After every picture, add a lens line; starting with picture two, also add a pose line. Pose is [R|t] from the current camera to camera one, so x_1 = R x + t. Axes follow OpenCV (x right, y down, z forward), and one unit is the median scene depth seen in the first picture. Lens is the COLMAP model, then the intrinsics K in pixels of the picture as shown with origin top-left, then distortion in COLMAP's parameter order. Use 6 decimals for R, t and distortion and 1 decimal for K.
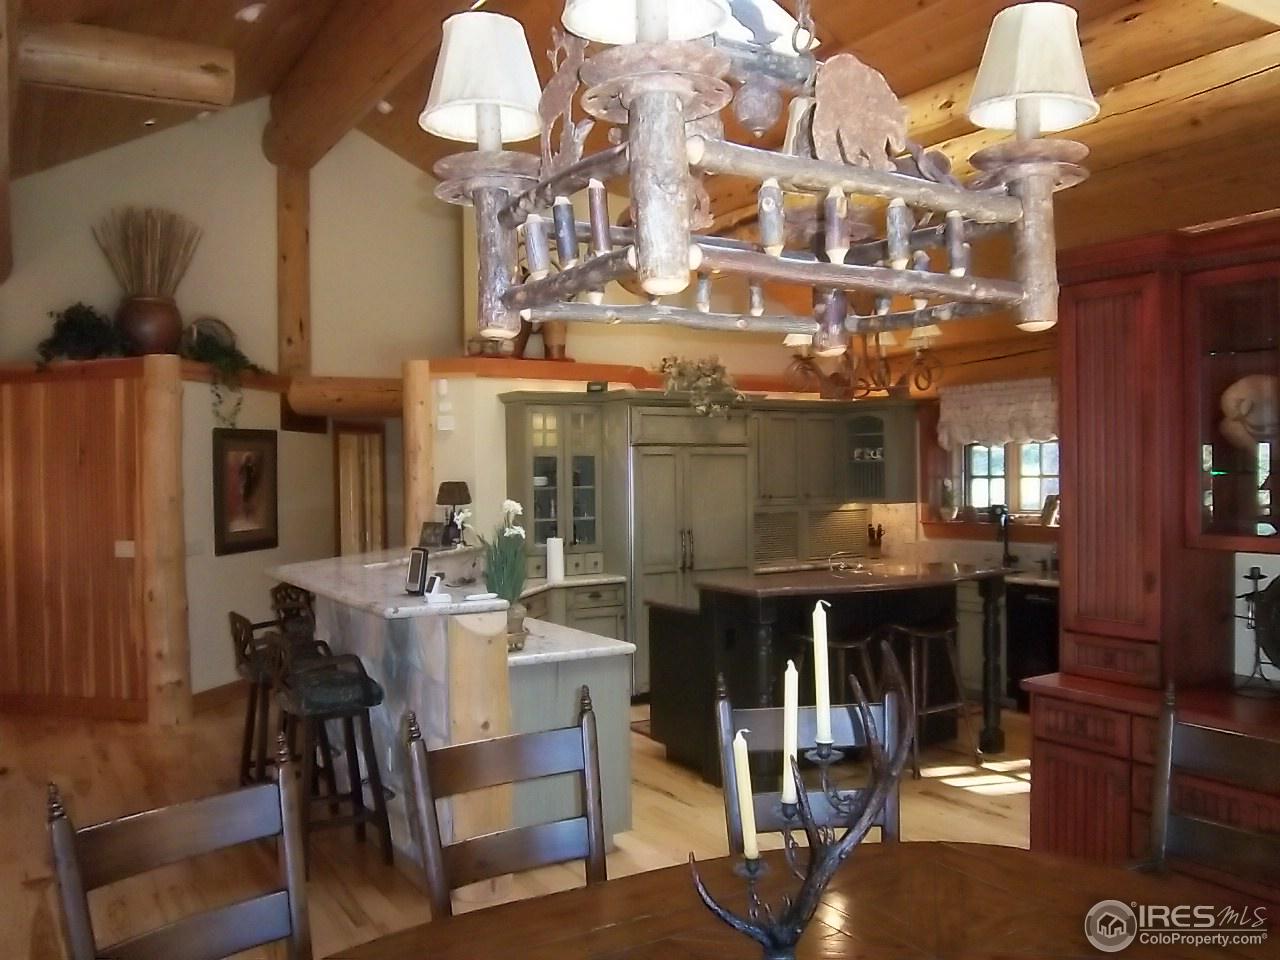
lens RADIAL K [[1059.3, 0, 636.9], [0, 1059.3, 486.9], [0, 0, 1]] dist [-0.070816, 0.002947]
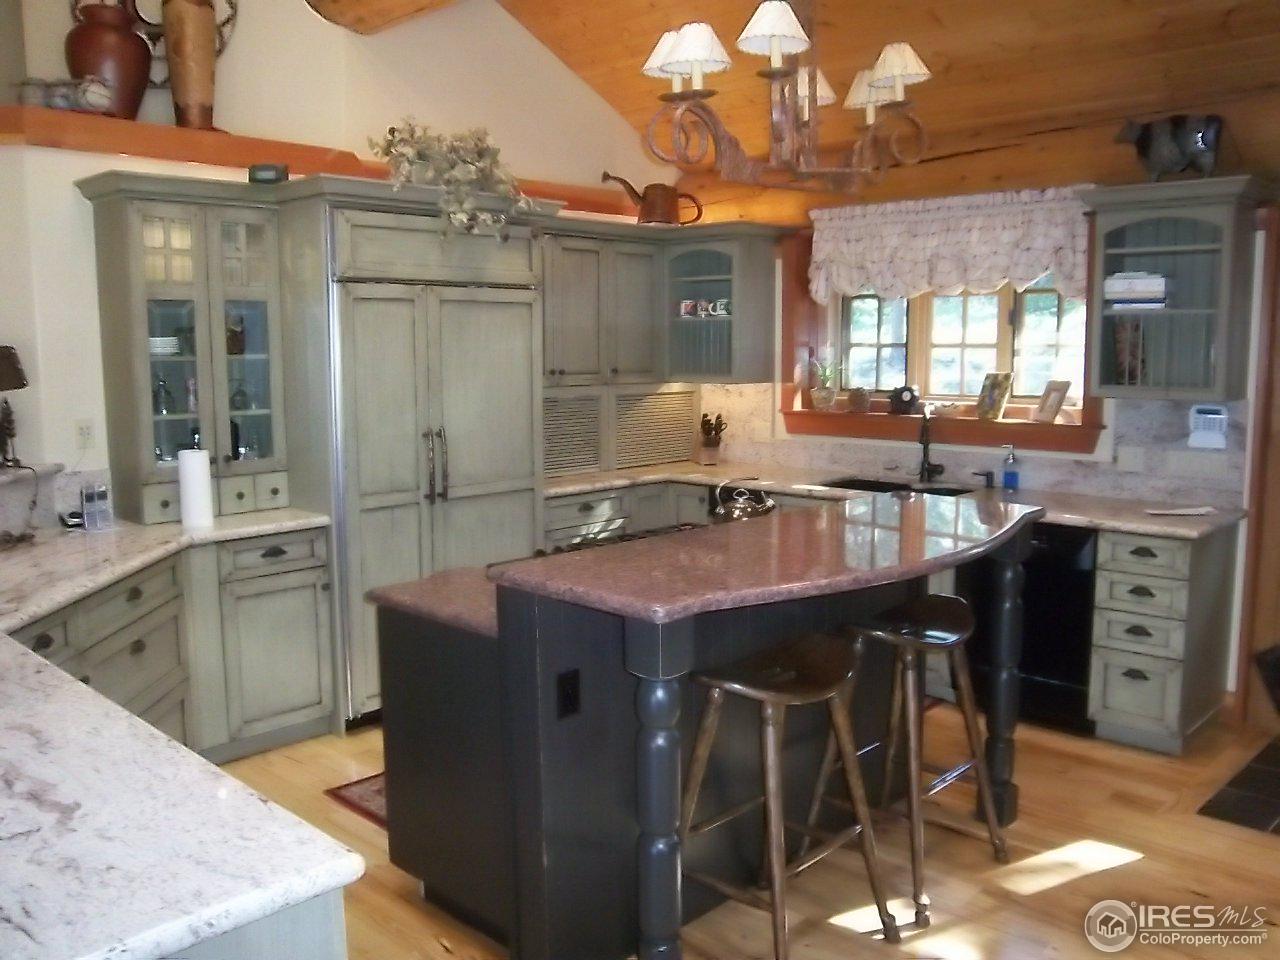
lens RADIAL K [[1059.3, 0, 636.9], [0, 1059.3, 486.9], [0, 0, 1]] dist [-0.070816, 0.002947]
pose [[0.964578, -0.025138, 0.262597, 0.000624], [-0.007124, 0.992604, 0.121190, 0.000059], [-0.263701, -0.118768, 0.957265, 0.407635]]
